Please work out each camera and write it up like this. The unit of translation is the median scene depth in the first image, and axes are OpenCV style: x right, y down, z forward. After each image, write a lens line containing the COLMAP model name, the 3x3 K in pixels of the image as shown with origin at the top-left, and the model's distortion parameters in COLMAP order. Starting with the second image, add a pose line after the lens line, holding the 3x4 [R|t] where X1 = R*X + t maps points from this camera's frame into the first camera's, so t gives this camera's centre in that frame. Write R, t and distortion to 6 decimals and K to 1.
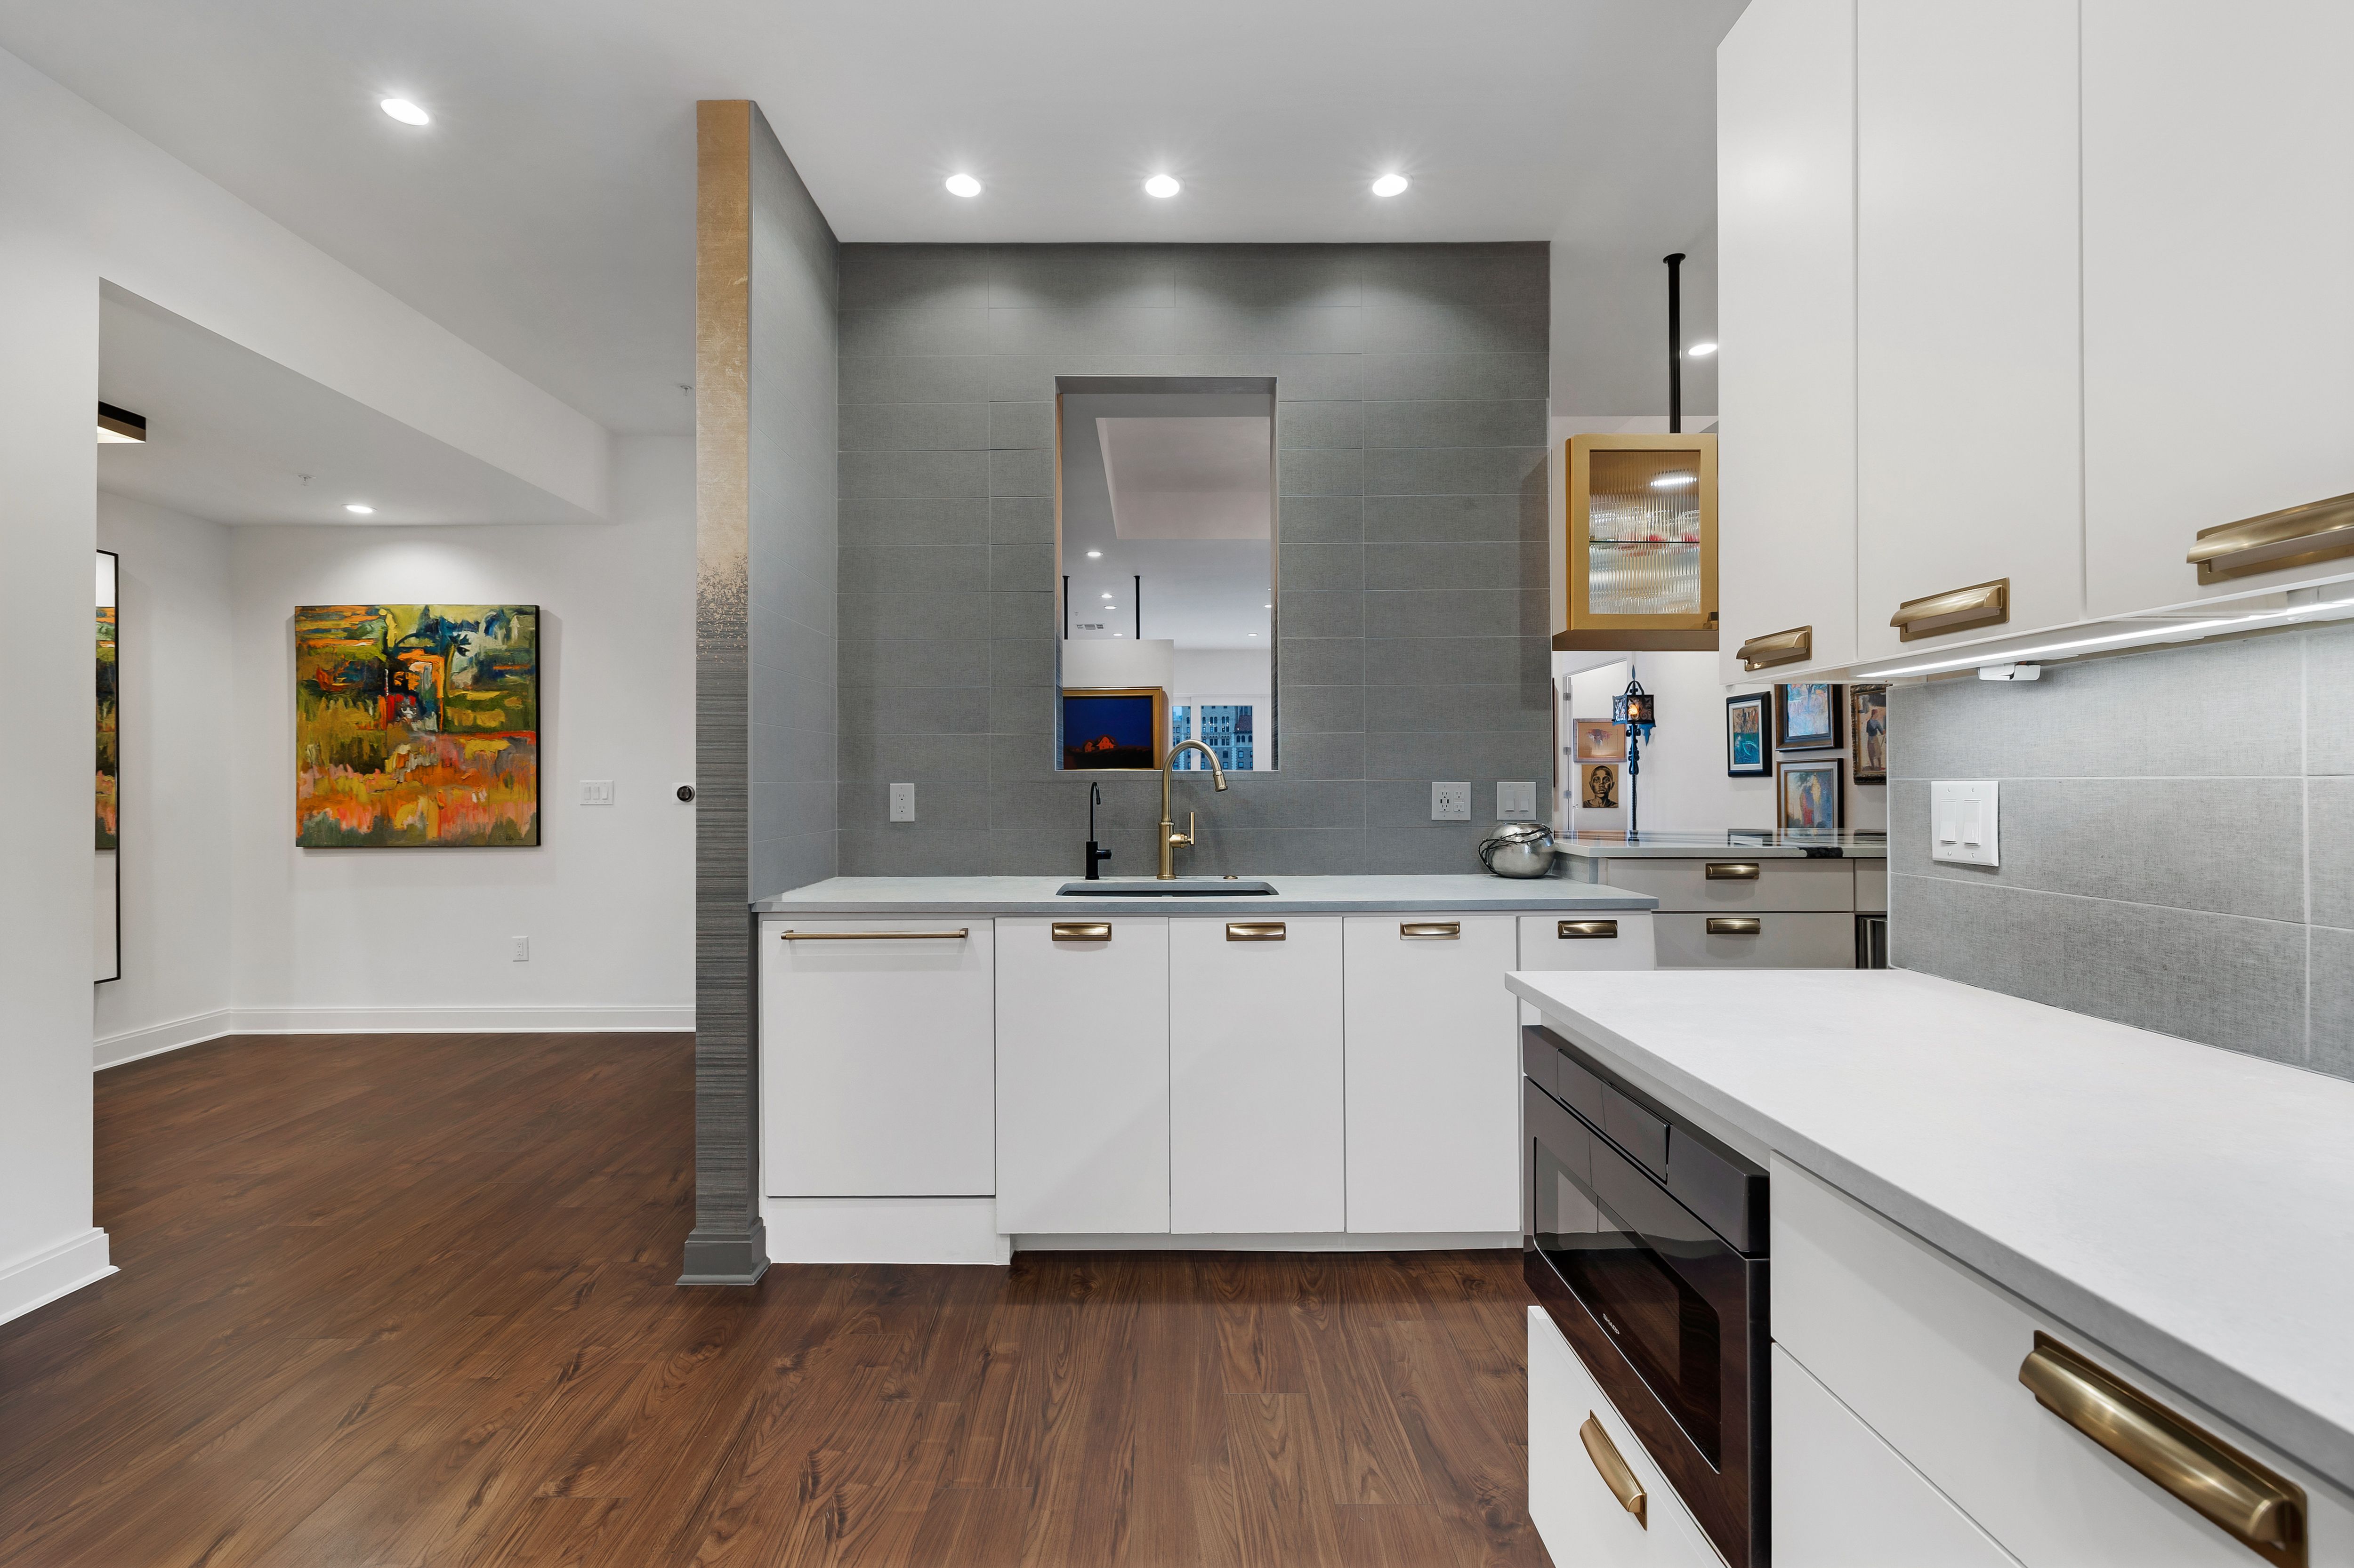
lens RADIAL K [[994.9, 0, 1167.4], [0, 994.9, 775.7], [0, 0, 1]] dist [-0.000625, -0.000049]
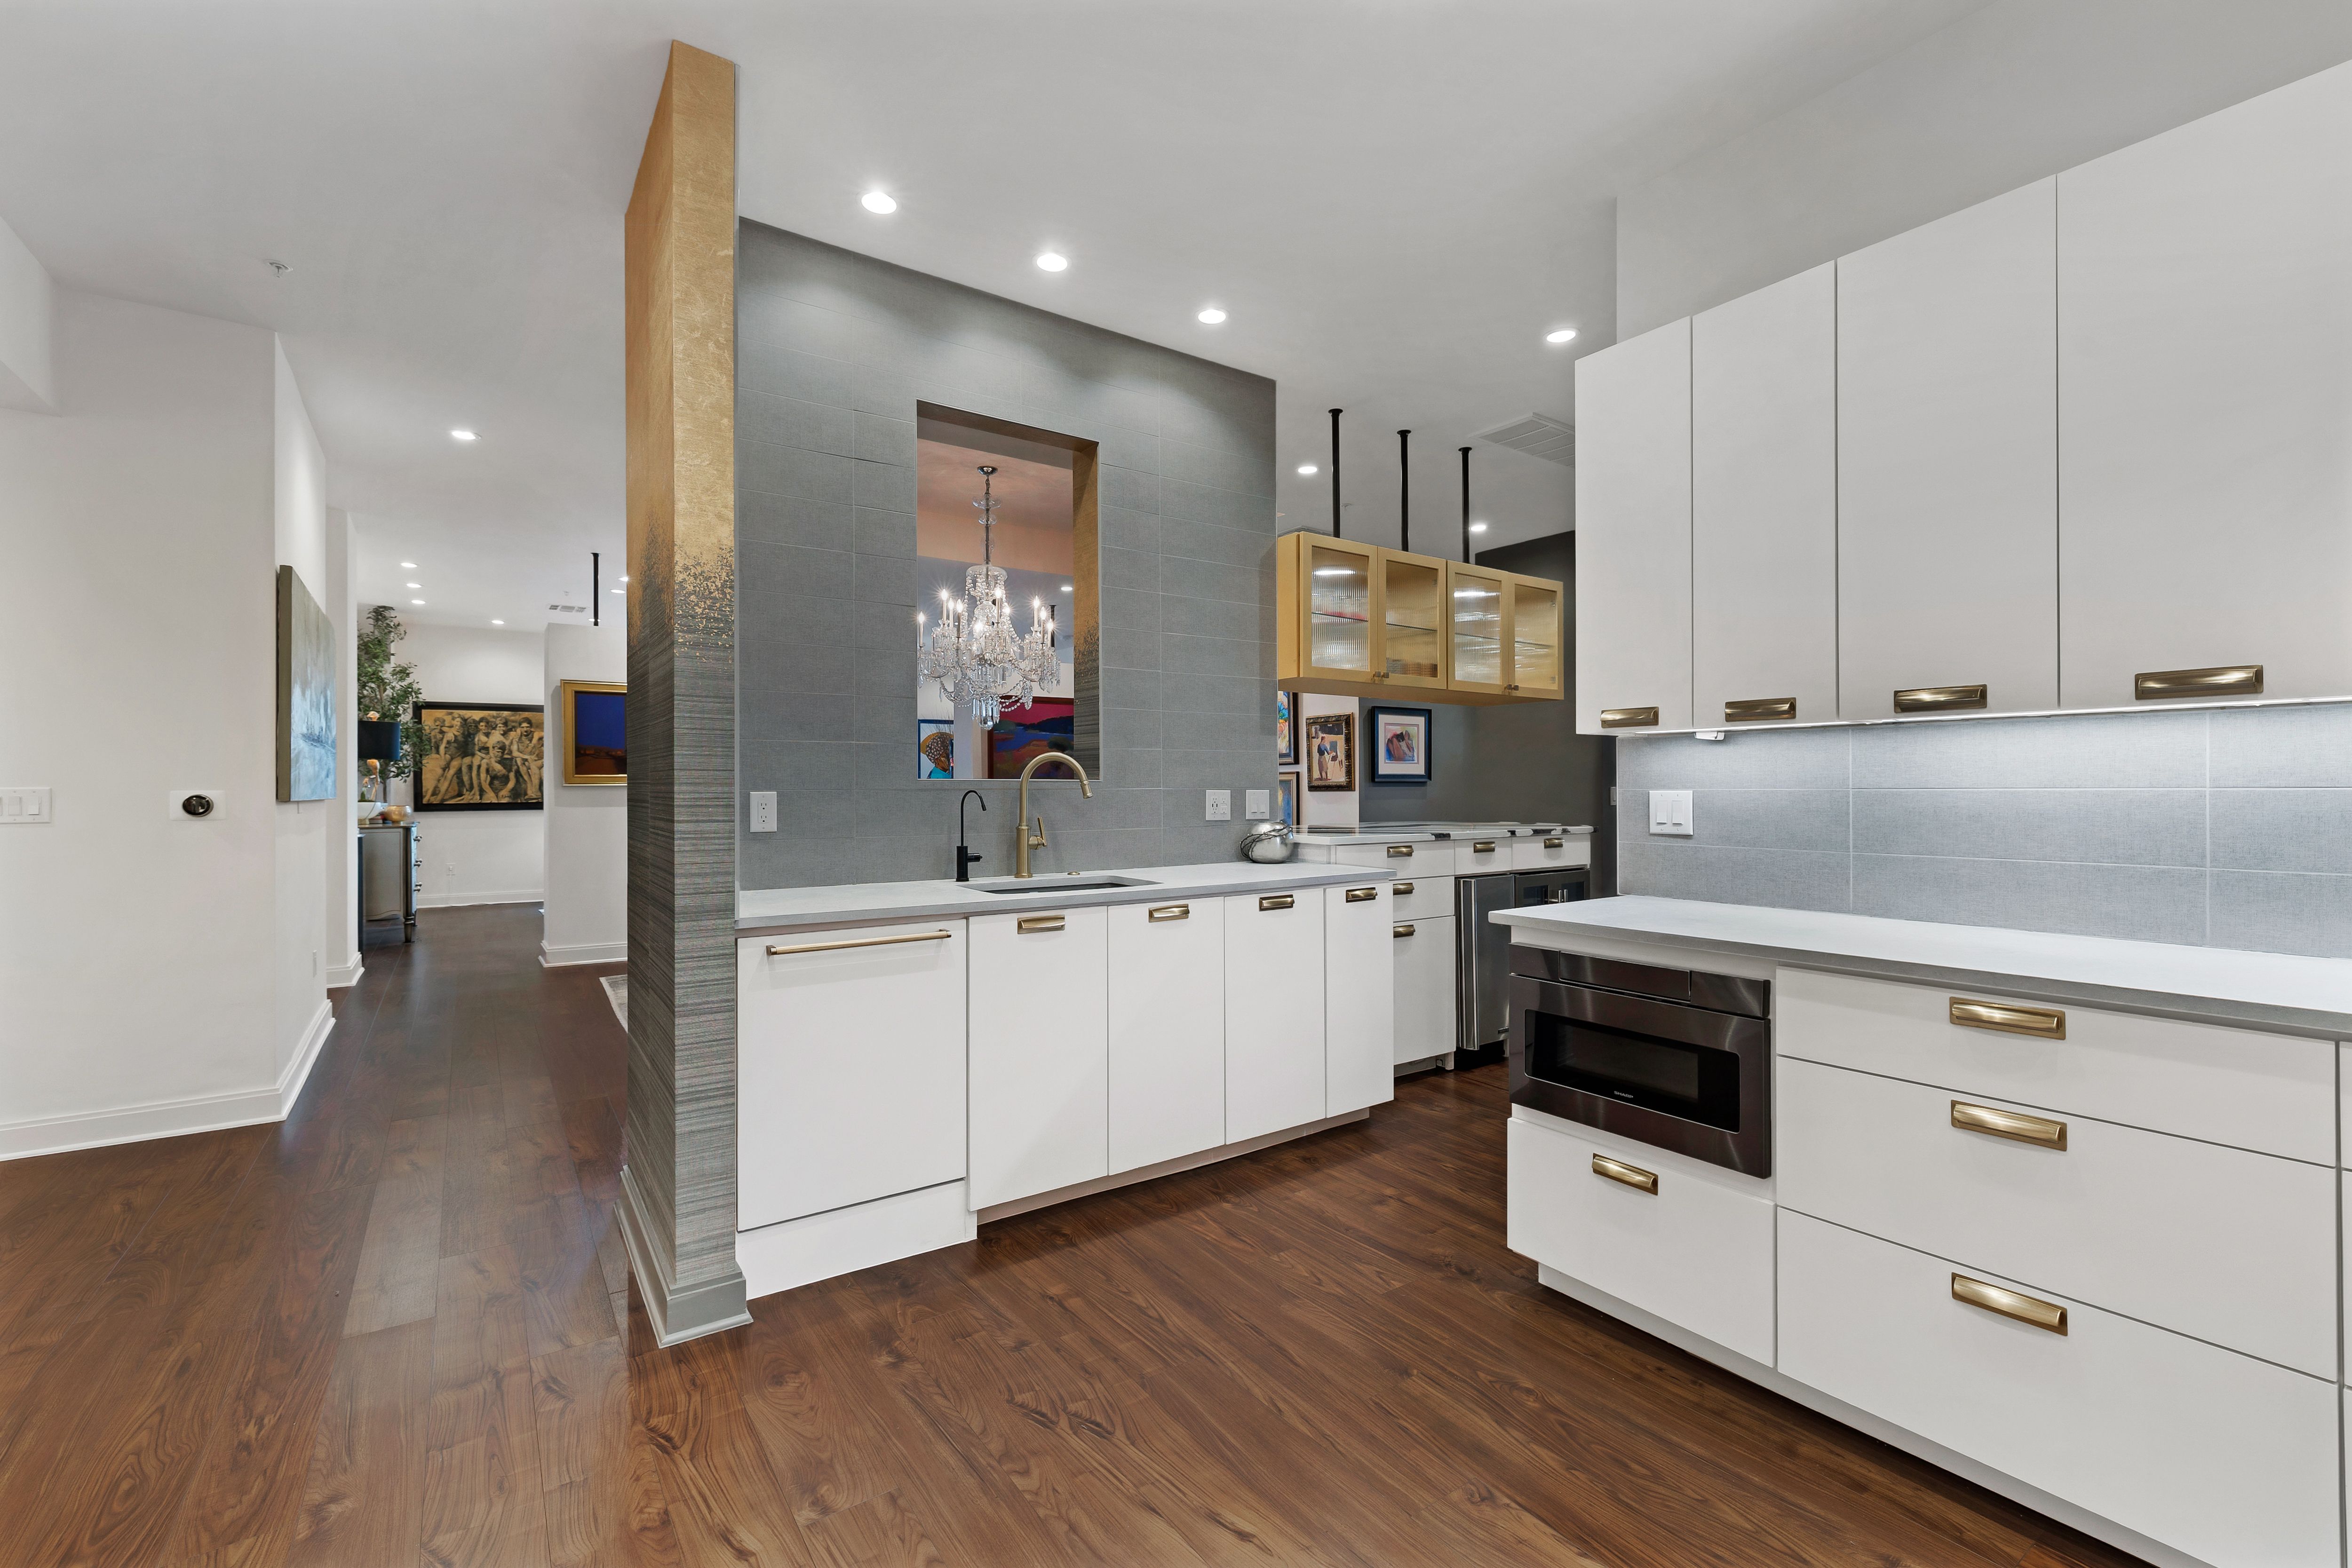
lens RADIAL K [[994.8, 0, 1163.6], [0, 994.8, 784.1], [0, 0, 1]] dist [-0.000803, 0.000067]
pose [[0.822425, 0.003216, 0.568865, -0.611079], [-0.004094, 0.999992, 0.000266, -0.002028], [-0.568859, -0.002548, 0.822431, 0.000450]]
